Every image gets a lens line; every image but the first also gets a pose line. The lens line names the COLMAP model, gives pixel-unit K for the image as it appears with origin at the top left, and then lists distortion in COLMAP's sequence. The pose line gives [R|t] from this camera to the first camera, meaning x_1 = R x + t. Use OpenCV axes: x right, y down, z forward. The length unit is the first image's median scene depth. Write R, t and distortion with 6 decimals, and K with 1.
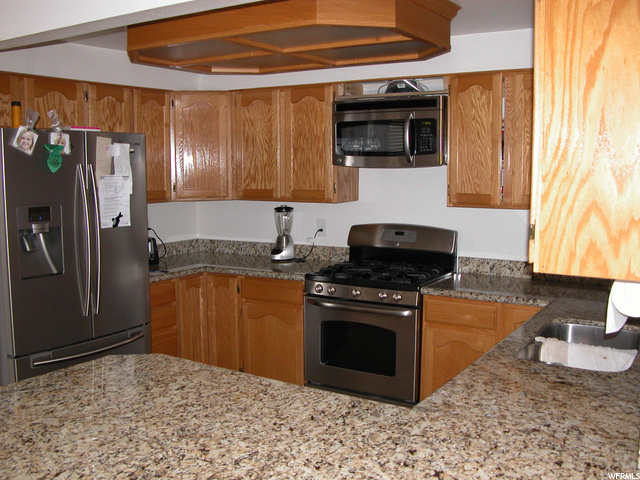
lens RADIAL K [[669.7, 0, 311.4], [0, 669.7, 241.3], [0, 0, 1]] dist [-0.211663, 0.225809]
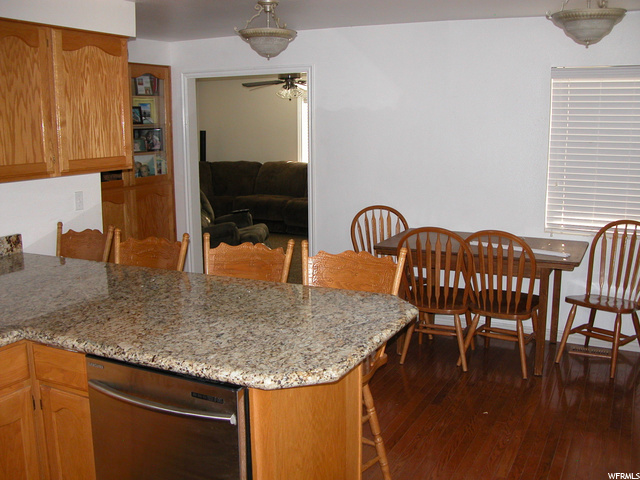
lens RADIAL K [[669.7, 0, 311.4], [0, 669.7, 241.3], [0, 0, 1]] dist [-0.211663, 0.225809]
pose [[-0.995765, 0.023748, -0.088816, -0.256020], [-0.002335, 0.959218, 0.282658, -0.221381], [0.091907, 0.281668, -0.955100, 2.001014]]
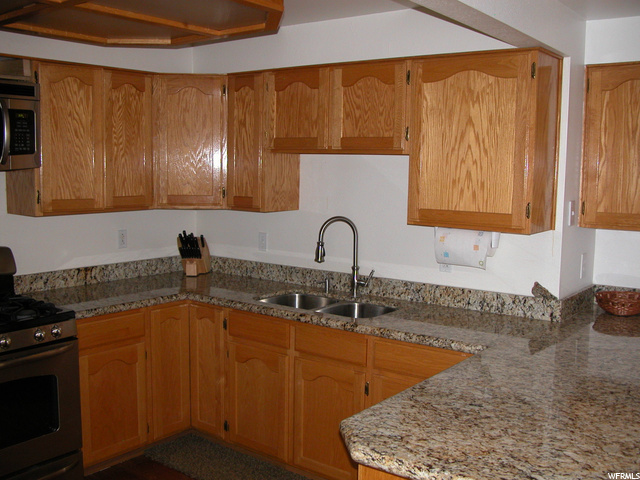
lens RADIAL K [[669.7, 0, 311.4], [0, 669.7, 241.3], [0, 0, 1]] dist [-0.211663, 0.225809]
pose [[0.095983, -0.108410, 0.989462, -1.144563], [0.103478, 0.989752, 0.098404, -0.131055], [-0.989990, 0.092943, 0.106218, 1.124497]]
